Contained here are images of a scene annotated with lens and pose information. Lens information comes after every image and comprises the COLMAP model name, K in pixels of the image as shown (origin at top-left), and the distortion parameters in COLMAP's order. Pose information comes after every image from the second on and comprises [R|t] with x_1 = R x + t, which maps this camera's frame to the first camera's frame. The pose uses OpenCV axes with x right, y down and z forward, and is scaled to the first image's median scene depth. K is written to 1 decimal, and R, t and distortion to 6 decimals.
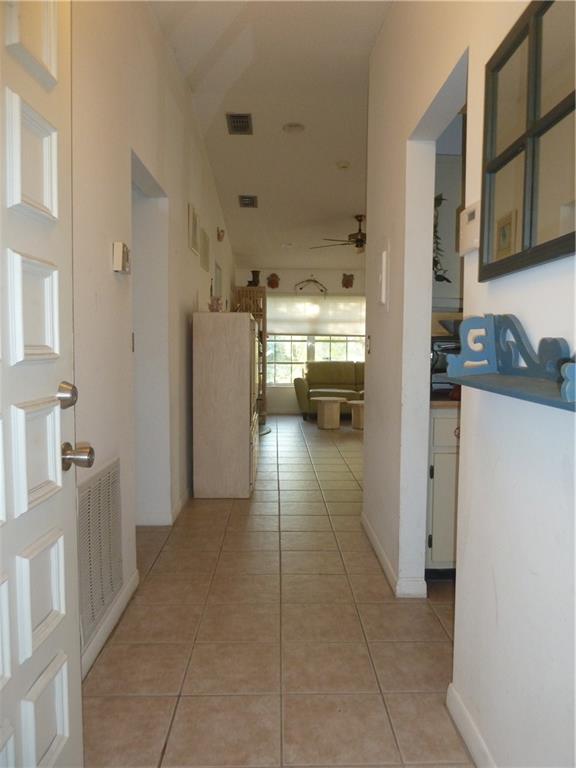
lens RADIAL K [[599.8, 0, 288.0], [0, 599.8, 384.0], [0, 0, 1]] dist [-0.012274, -0.001888]
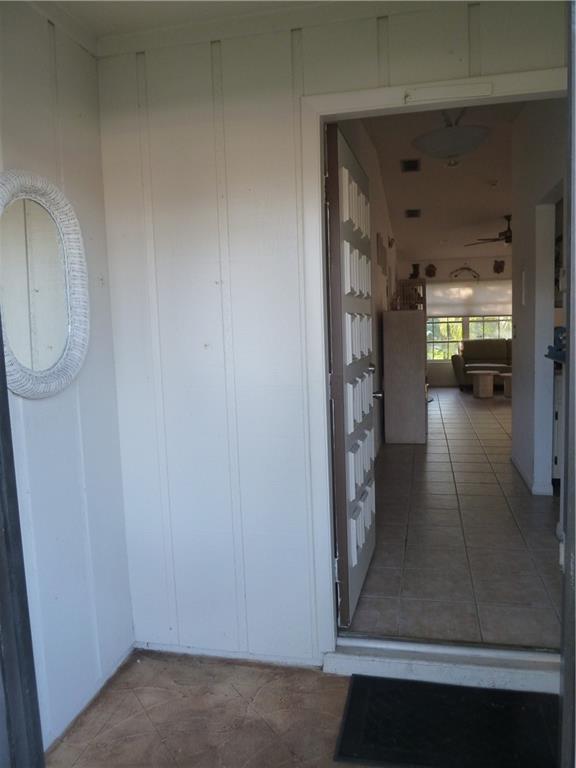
lens RADIAL K [[599.8, 0, 288.0], [0, 599.8, 384.0], [0, 0, 1]] dist [-0.012274, -0.001888]
pose [[0.970320, -0.016194, -0.241283, -0.017376], [0.025227, 0.999090, 0.034399, -0.001608], [0.240506, -0.039465, 0.969845, -0.198579]]
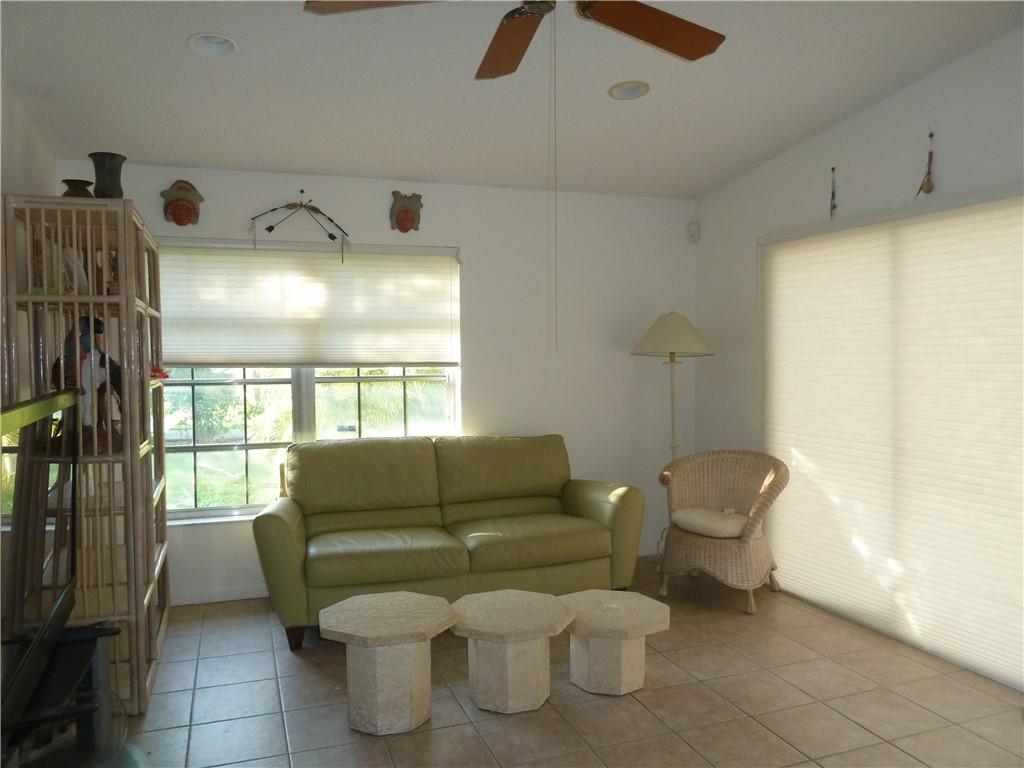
lens RADIAL K [[799.8, 0, 512.0], [0, 799.8, 384.0], [0, 0, 1]] dist [-0.012274, -0.001888]
pose [[0.953409, -0.022073, 0.300872, 0.015322], [0.034122, 0.998810, -0.034851, -0.053907], [-0.299744, 0.043494, 0.953028, 0.561461]]
